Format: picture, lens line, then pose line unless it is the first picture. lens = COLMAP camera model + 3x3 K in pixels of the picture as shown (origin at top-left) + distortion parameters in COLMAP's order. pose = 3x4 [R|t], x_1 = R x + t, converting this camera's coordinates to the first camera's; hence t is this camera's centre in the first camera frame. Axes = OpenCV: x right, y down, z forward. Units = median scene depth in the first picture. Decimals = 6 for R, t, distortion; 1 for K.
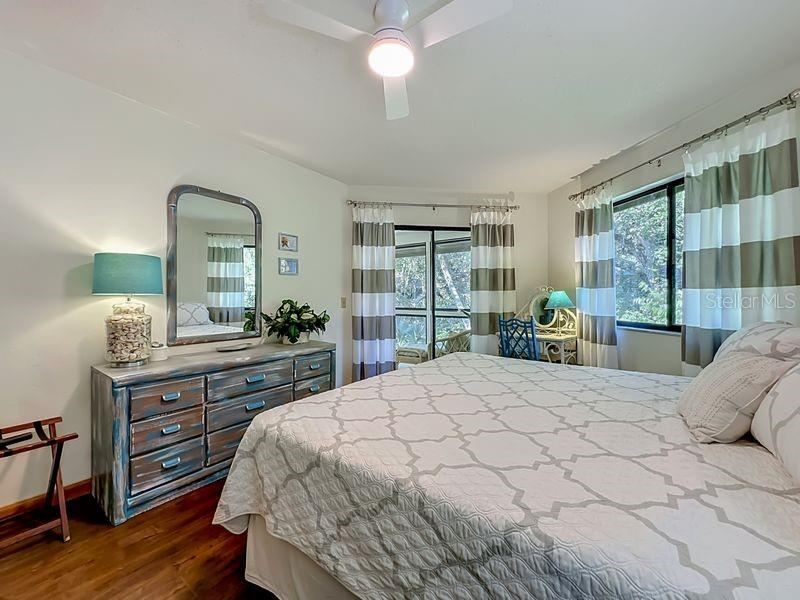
lens RADIAL K [[327.3, 0, 398.0], [0, 327.3, 296.9], [0, 0, 1]] dist [-0.000584, 0.000014]
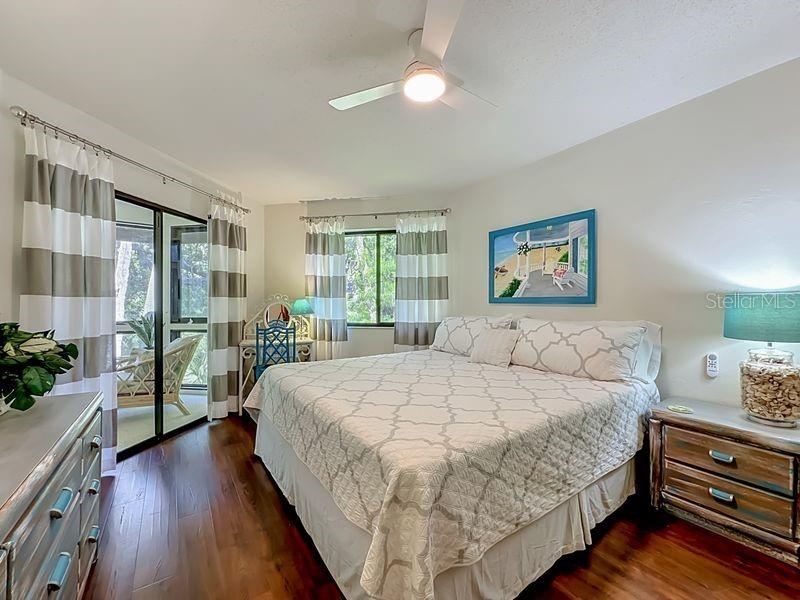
lens RADIAL K [[327.3, 0, 398.0], [0, 327.3, 296.9], [0, 0, 1]] dist [-0.000584, 0.000014]
pose [[0.320226, 0.025144, 0.947007, -0.476218], [-0.005336, 0.999680, -0.024738, 0.000201], [-0.947326, 0.002869, 0.320258, 0.326288]]
